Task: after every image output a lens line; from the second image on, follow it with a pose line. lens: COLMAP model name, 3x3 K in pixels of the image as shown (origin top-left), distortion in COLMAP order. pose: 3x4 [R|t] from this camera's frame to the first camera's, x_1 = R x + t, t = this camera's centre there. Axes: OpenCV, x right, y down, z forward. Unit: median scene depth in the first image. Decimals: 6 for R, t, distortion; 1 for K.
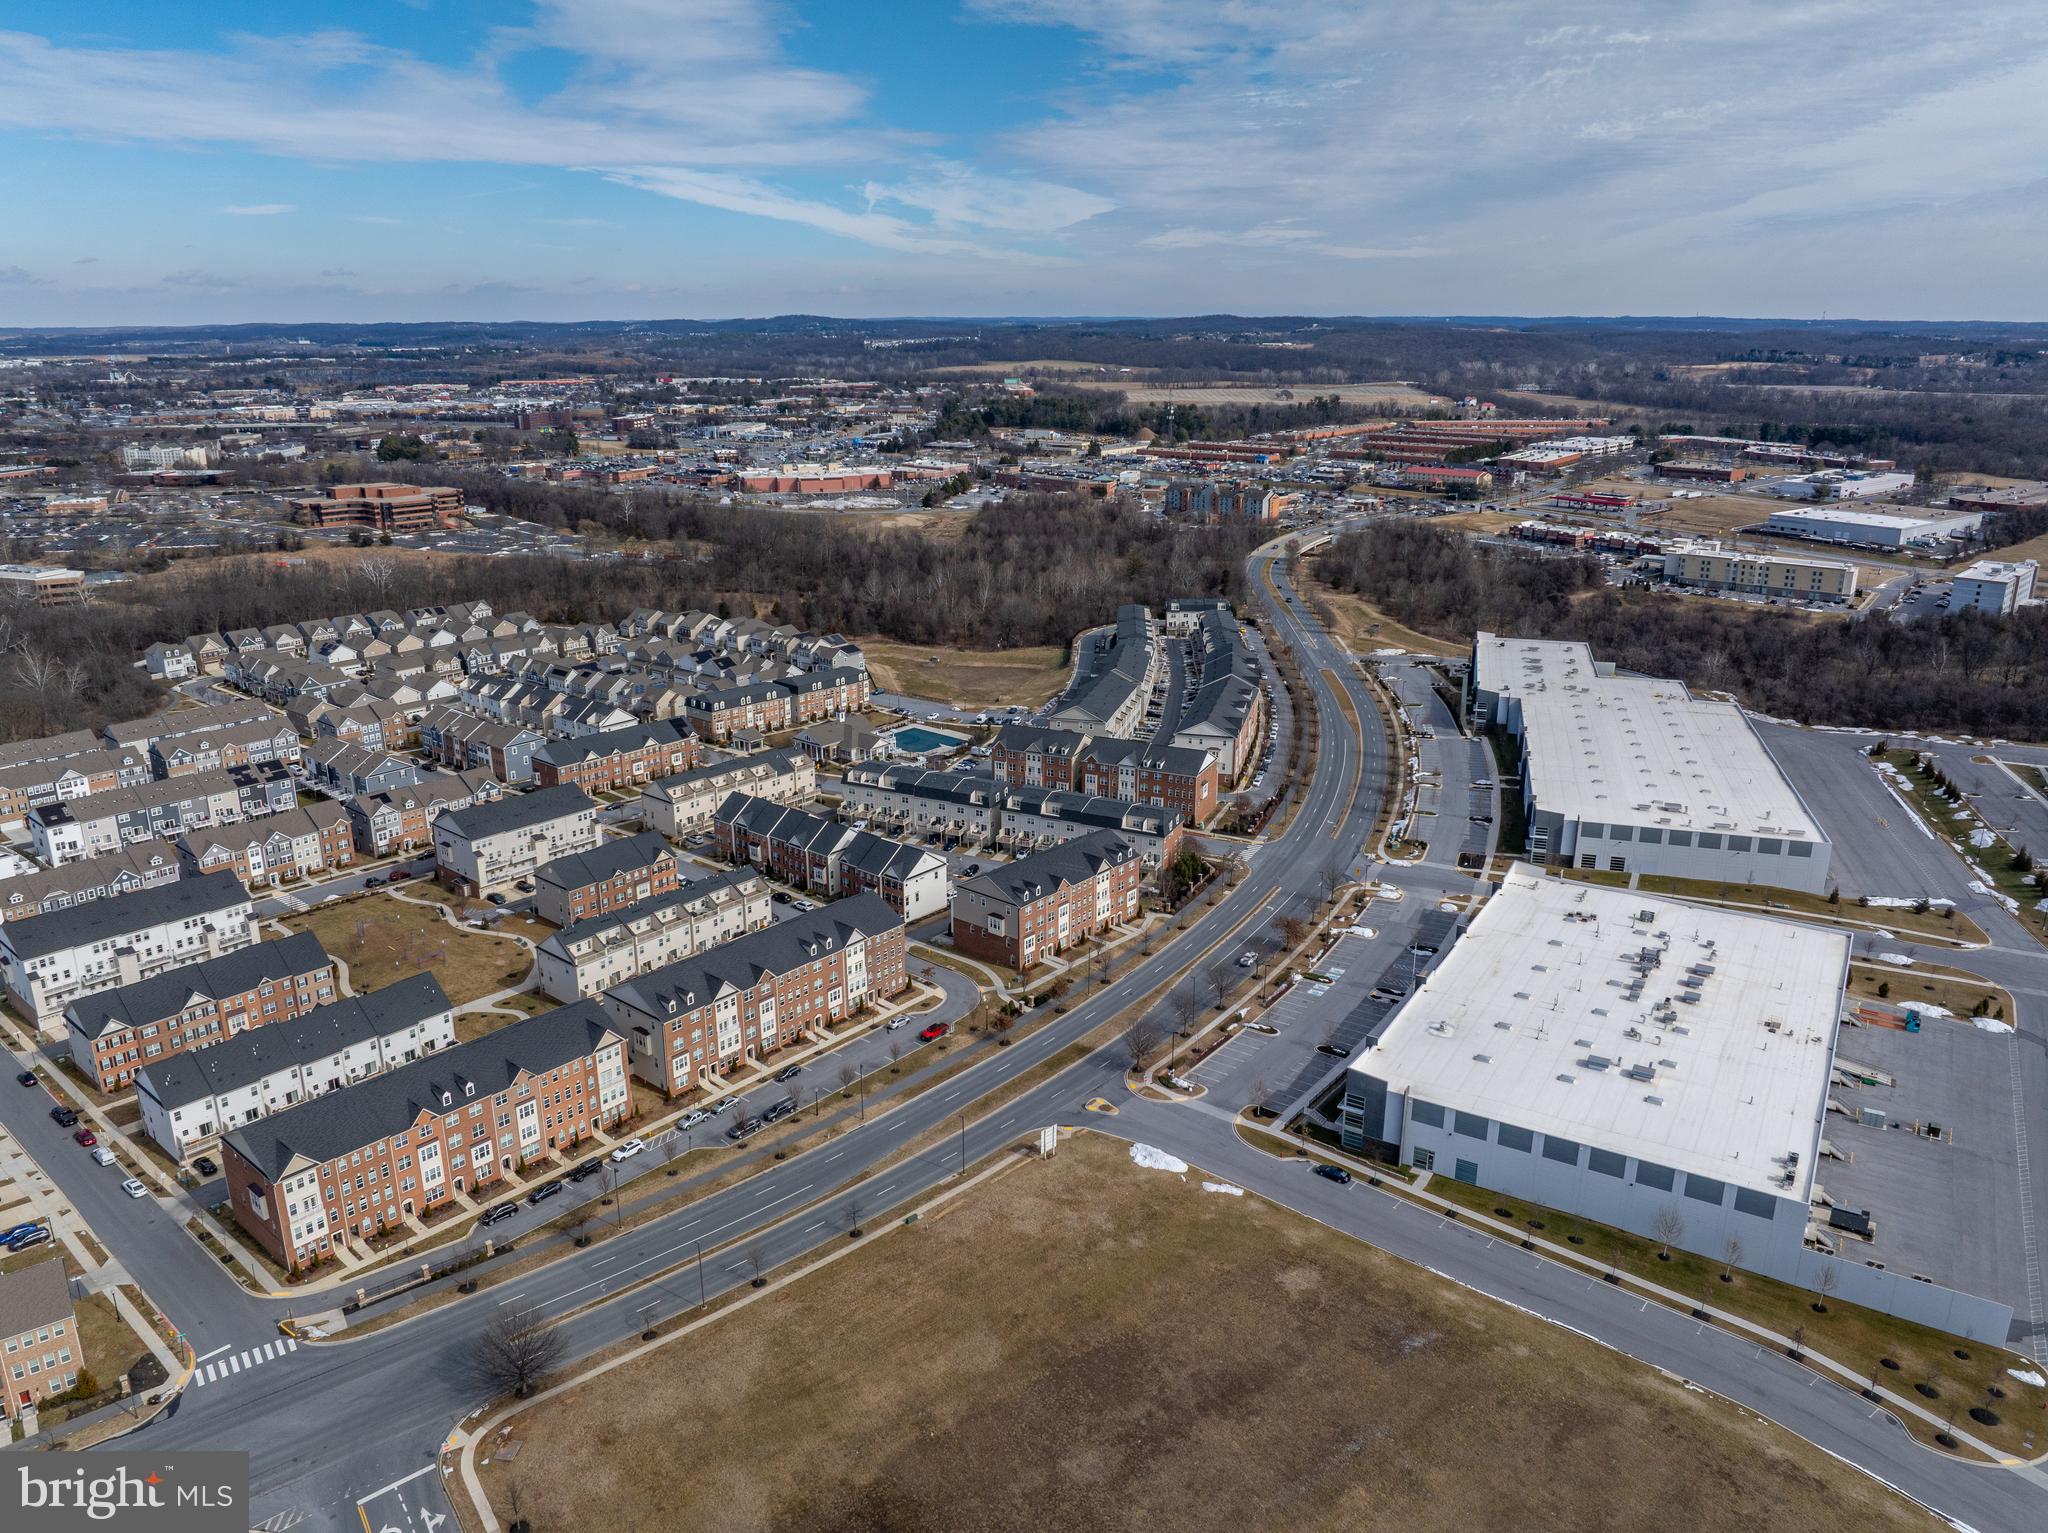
lens RADIAL K [[1437.1, 0, 1016.8], [0, 1437.1, 763.8], [0, 0, 1]] dist [-0.038751, 0.003826]
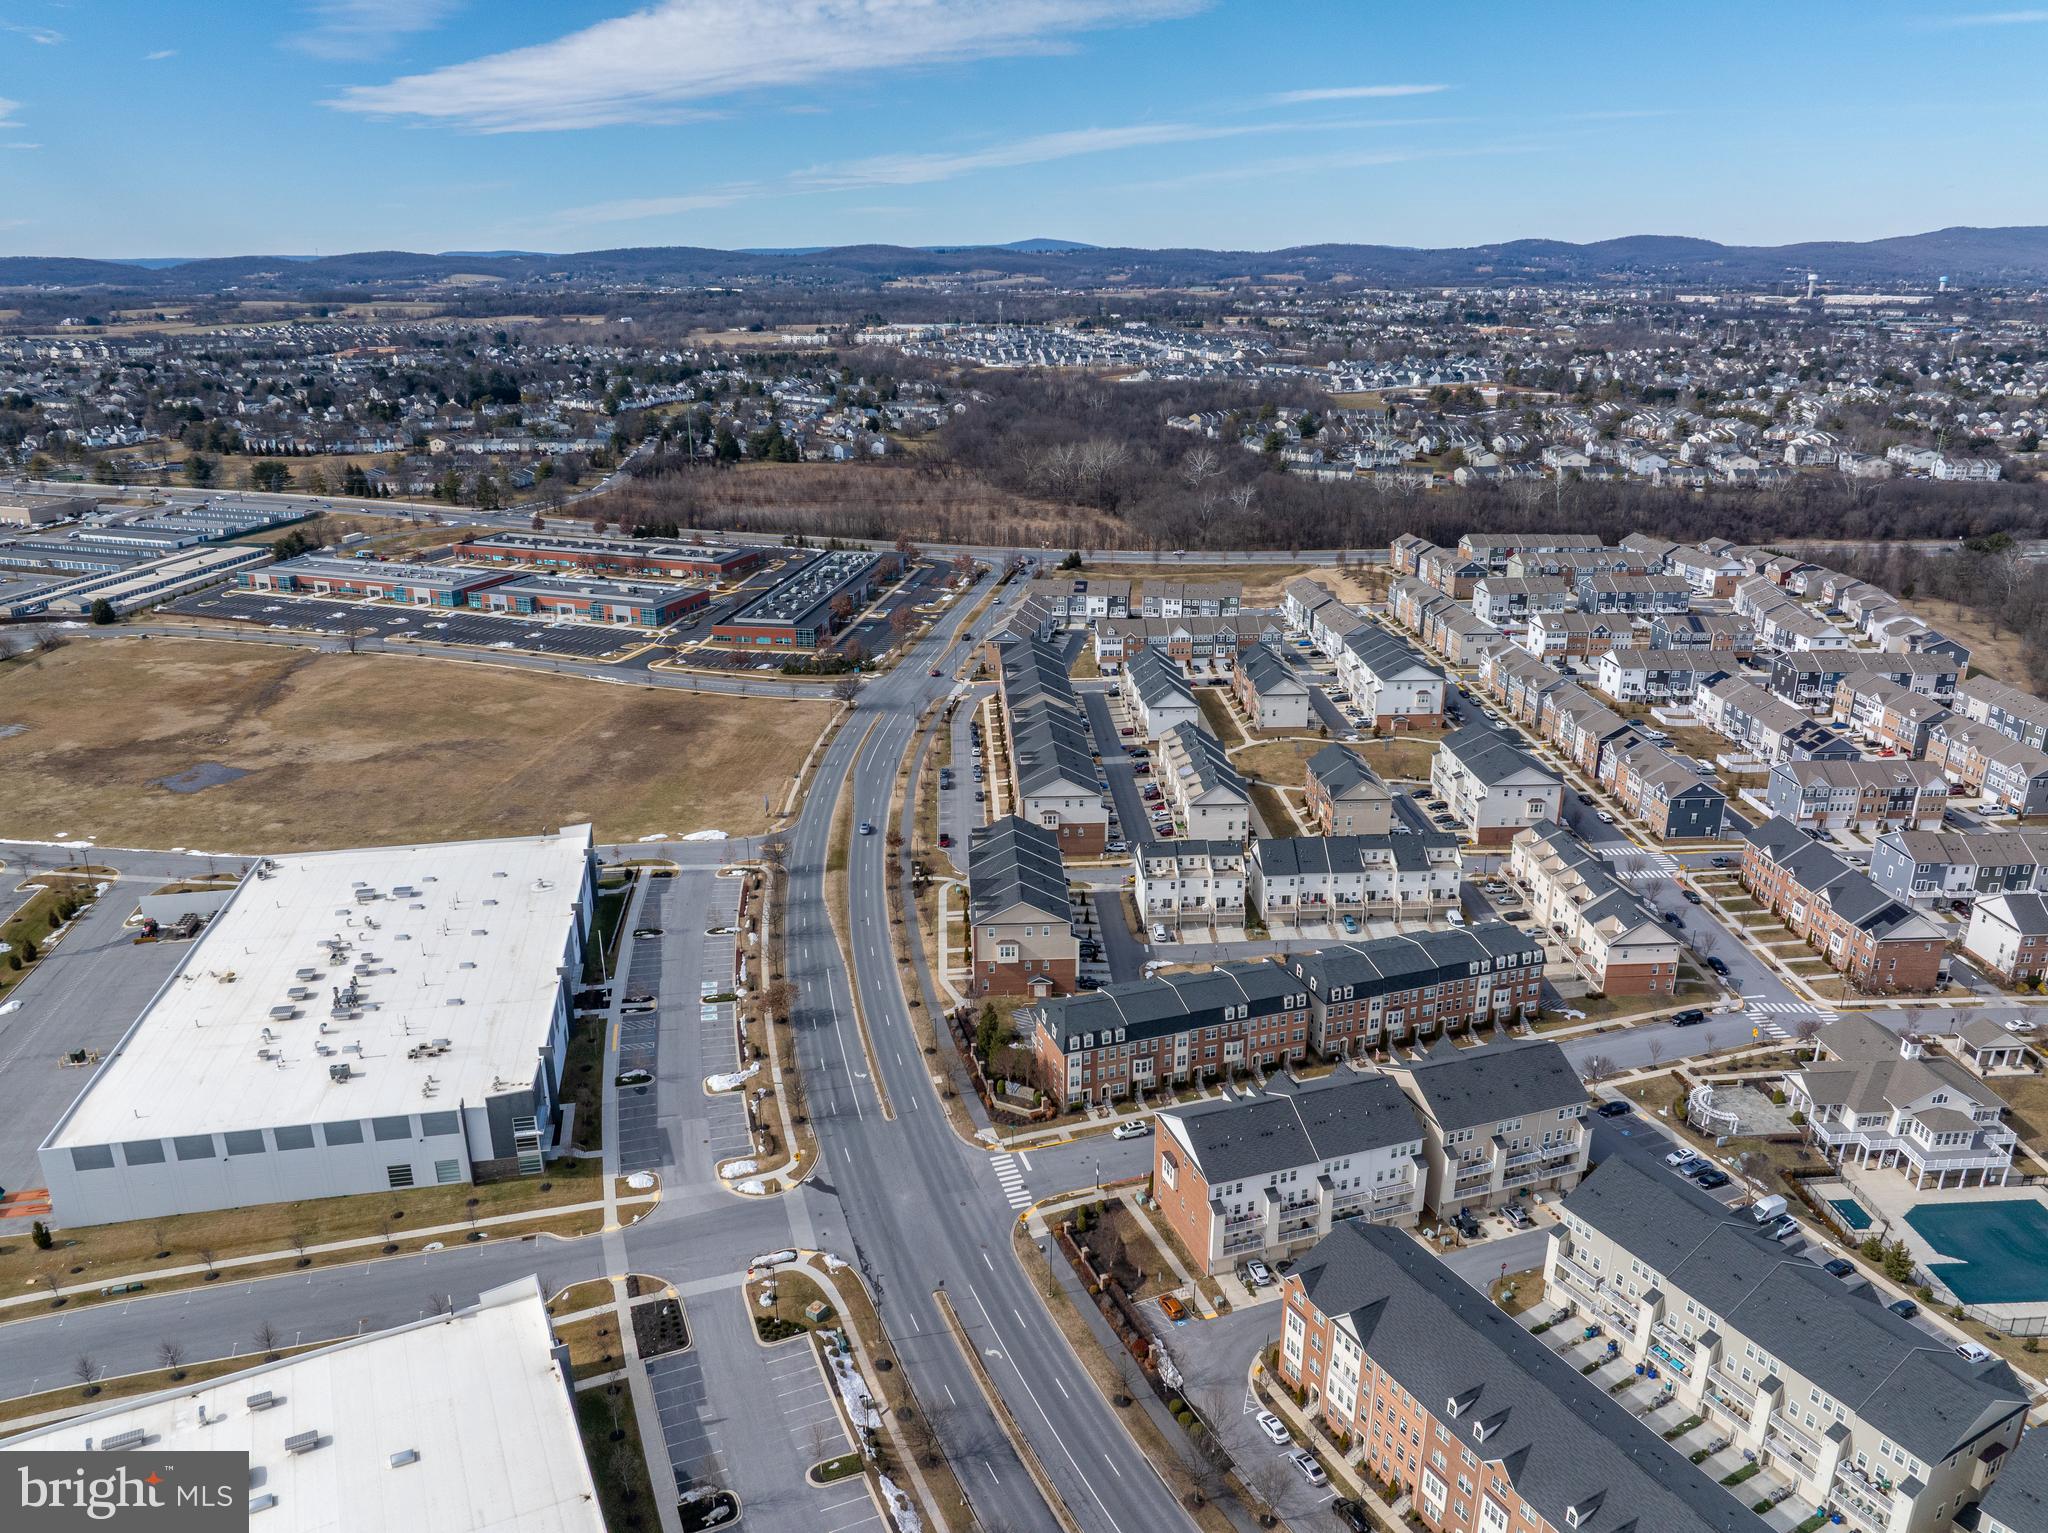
lens RADIAL K [[1437.1, 0, 1018.9], [0, 1437.1, 749.8], [0, 0, 1]] dist [-0.038751, 0.003826]
pose [[-0.726335, 0.223284, -0.650062, 0.624933], [-0.200342, 0.835925, 0.510972, -0.479534], [0.657495, 0.501372, -0.562429, 1.553476]]
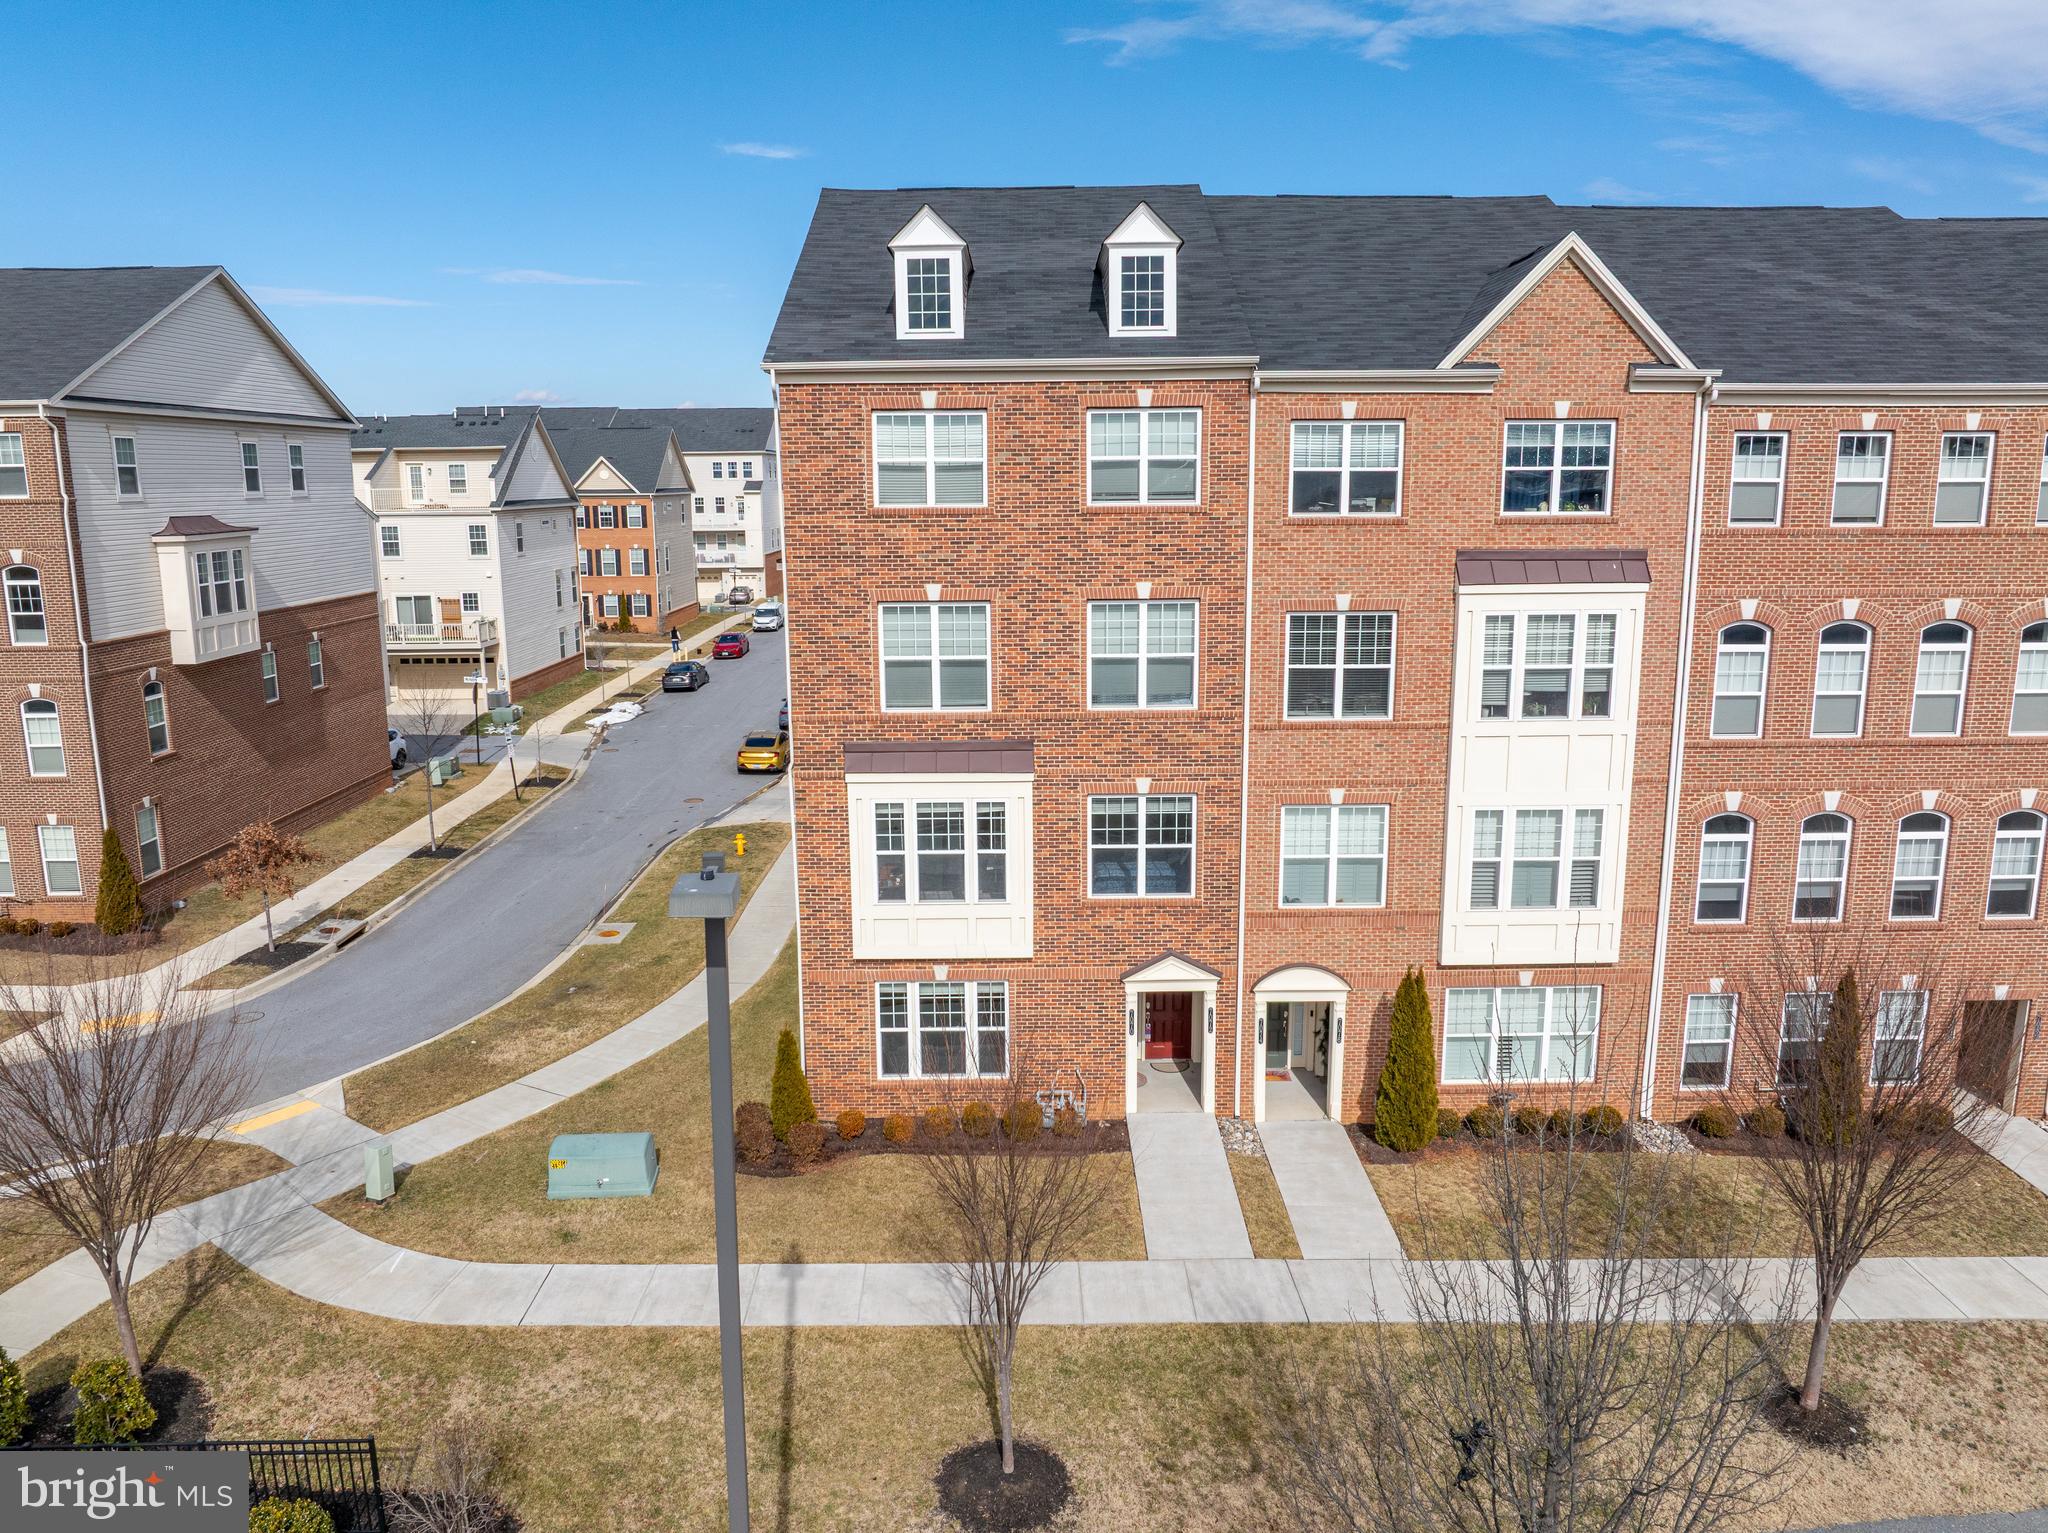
lens RADIAL K [[1437.1, 0, 1023.8], [0, 1437.1, 760.5], [0, 0, 1]] dist [-0.038751, 0.003826]
pose [[0.652484, 0.142781, -0.744230, 0.078981], [-0.218800, 0.975759, -0.004627, 0.119109], [0.725528, 0.165857, 0.667907, 0.945995]]
